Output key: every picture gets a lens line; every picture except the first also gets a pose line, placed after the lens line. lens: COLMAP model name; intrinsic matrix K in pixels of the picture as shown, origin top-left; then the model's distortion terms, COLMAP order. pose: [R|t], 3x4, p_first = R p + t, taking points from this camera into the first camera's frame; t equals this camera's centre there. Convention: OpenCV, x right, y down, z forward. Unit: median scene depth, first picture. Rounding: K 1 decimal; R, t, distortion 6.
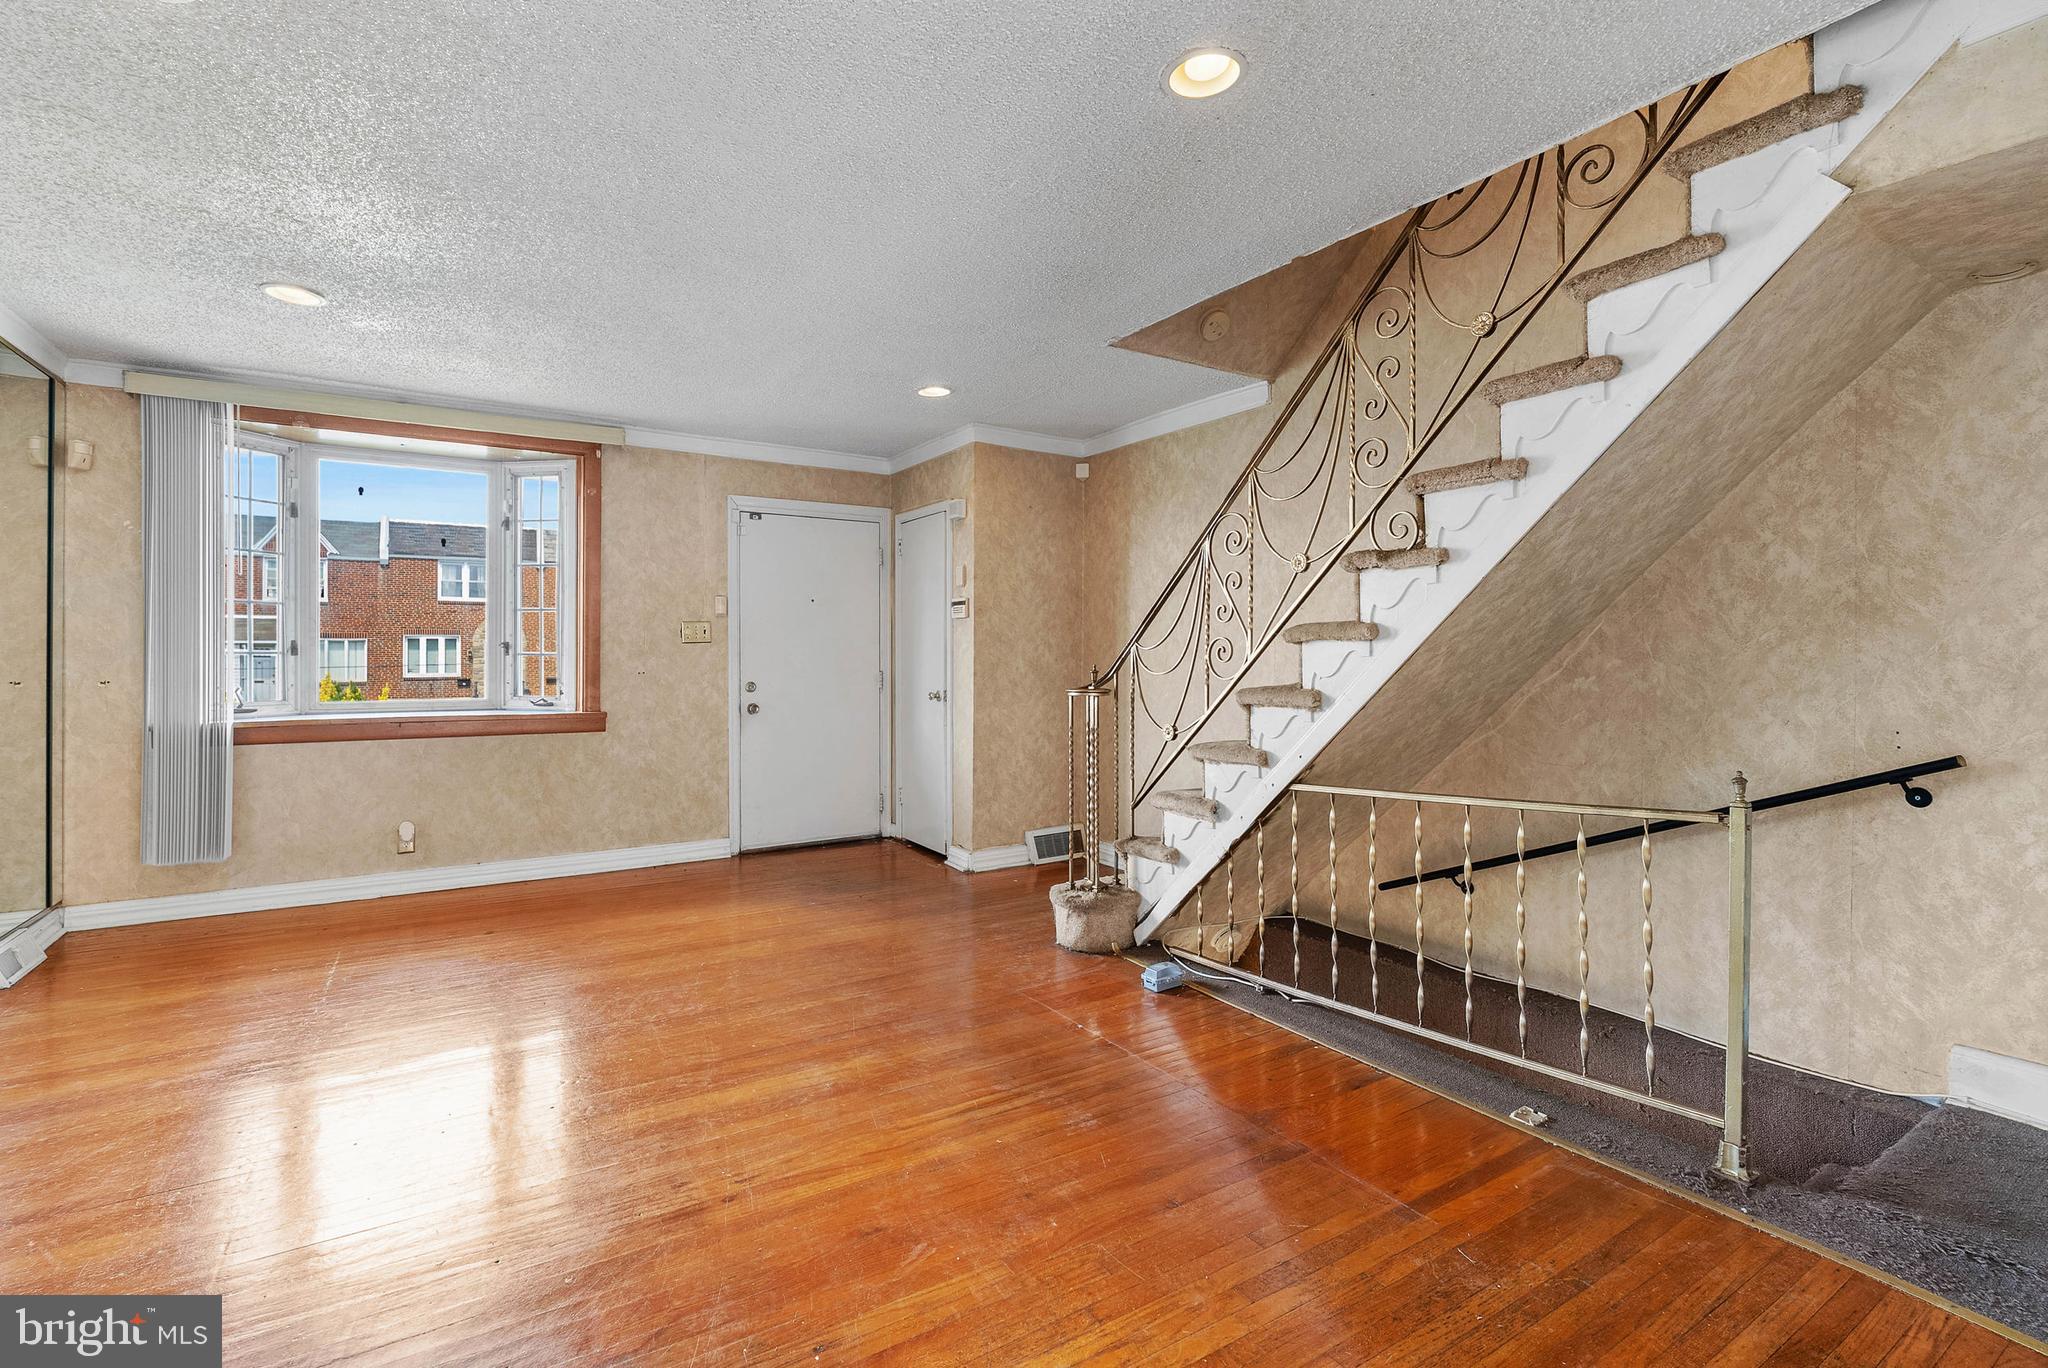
lens RADIAL K [[943.3, 0, 1031.1], [0, 943.3, 661.5], [0, 0, 1]] dist [-0.001790, -0.000078]
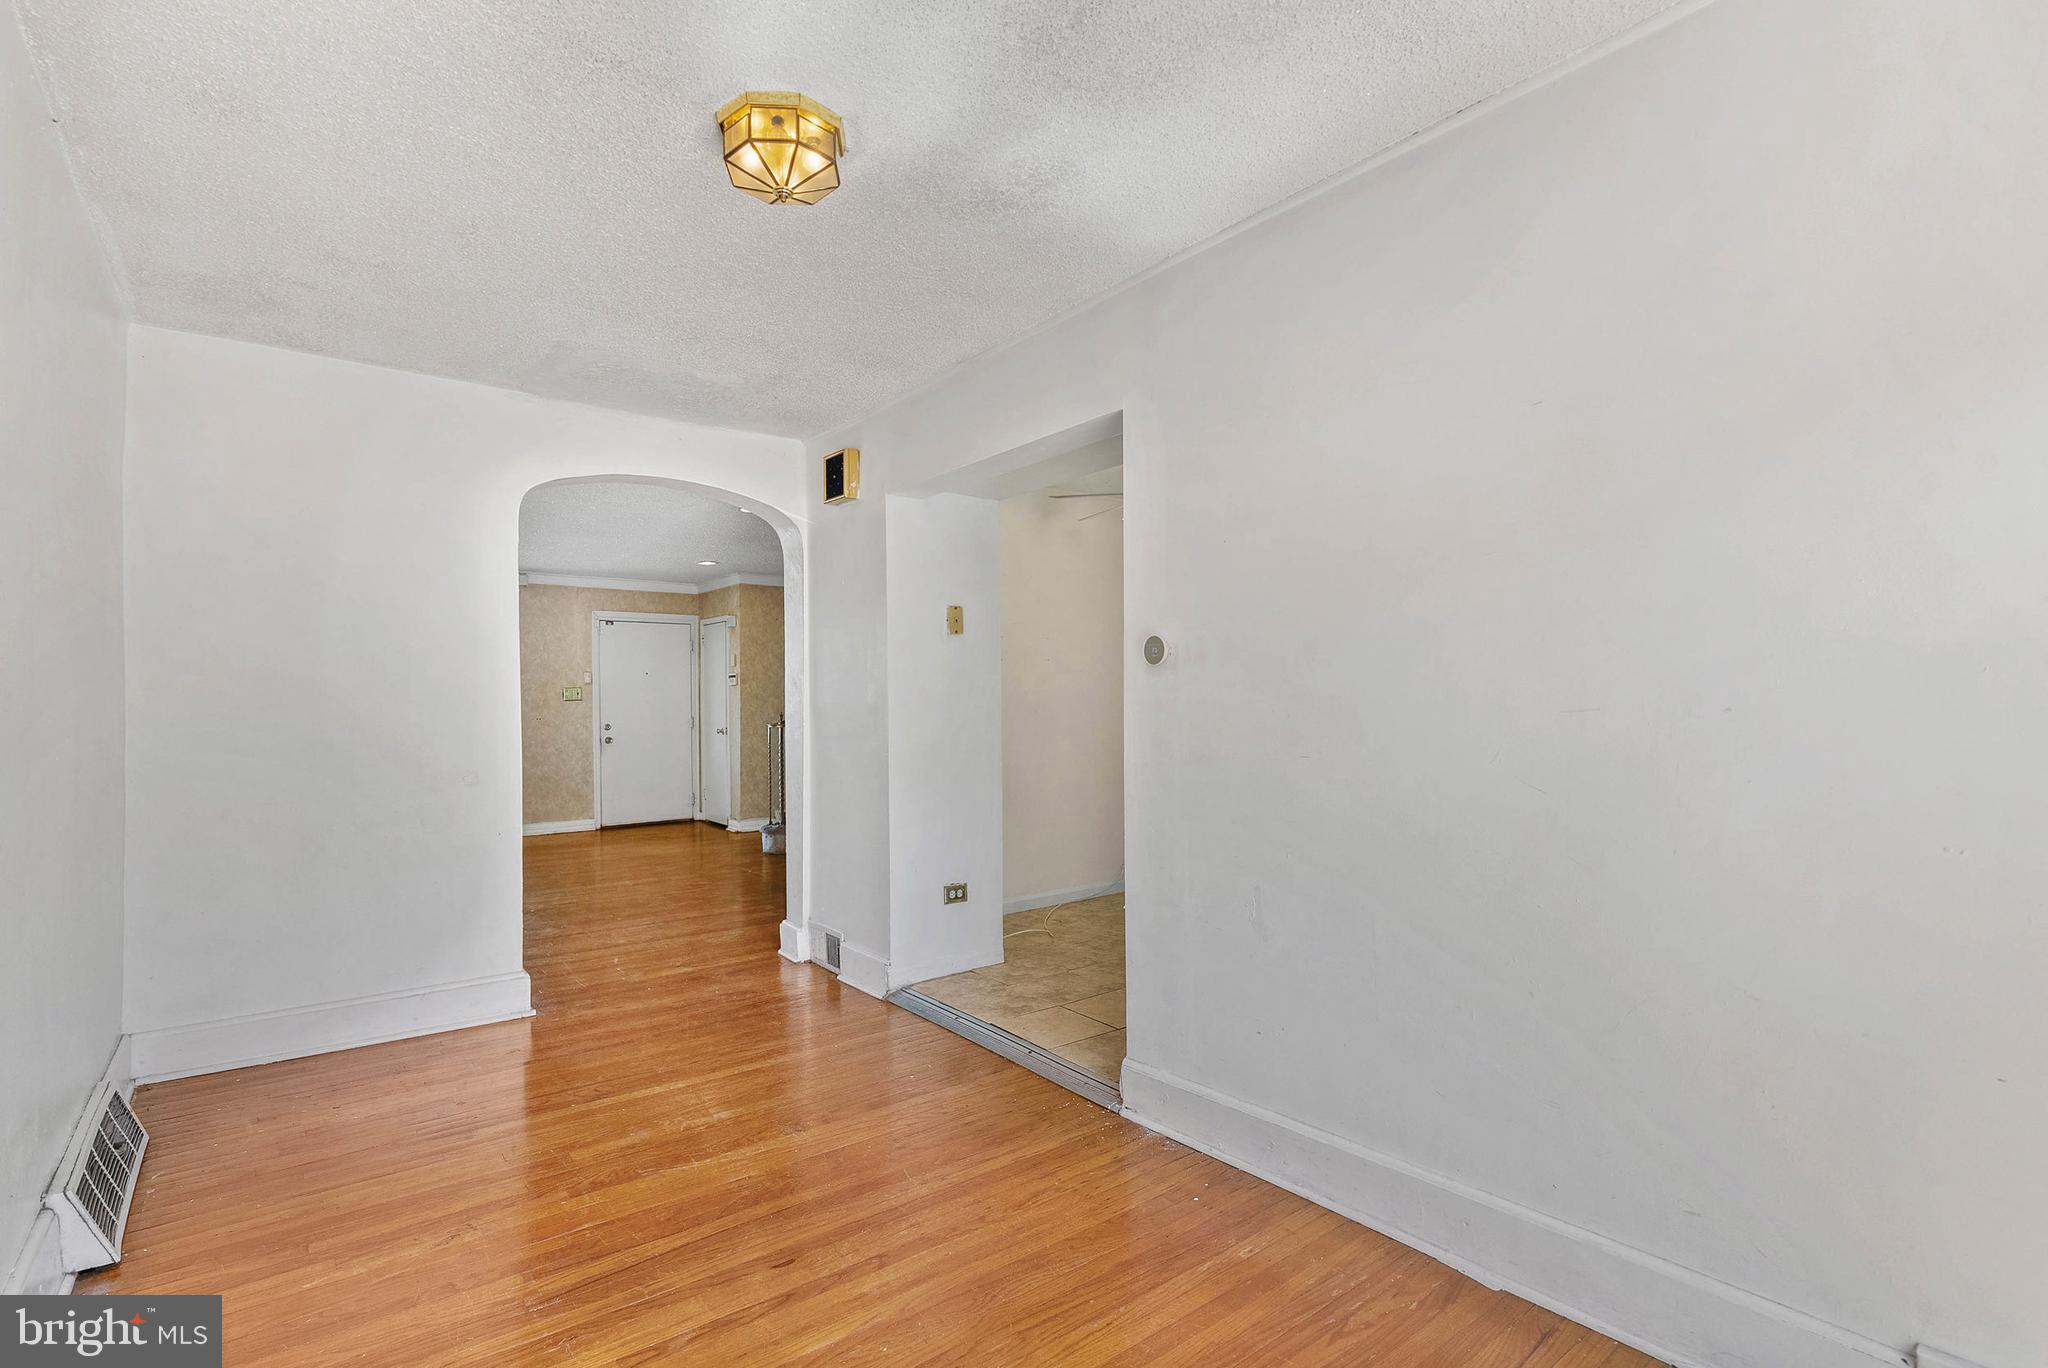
lens RADIAL K [[943.3, 0, 1014.9], [0, 943.3, 705.6], [0, 0, 1]] dist [-0.001790, -0.000078]
pose [[0.995104, -0.008667, 0.098450, 0.252440], [0.008845, 0.999960, -0.001367, -0.002197], [-0.098434, 0.002231, 0.995141, -0.717168]]
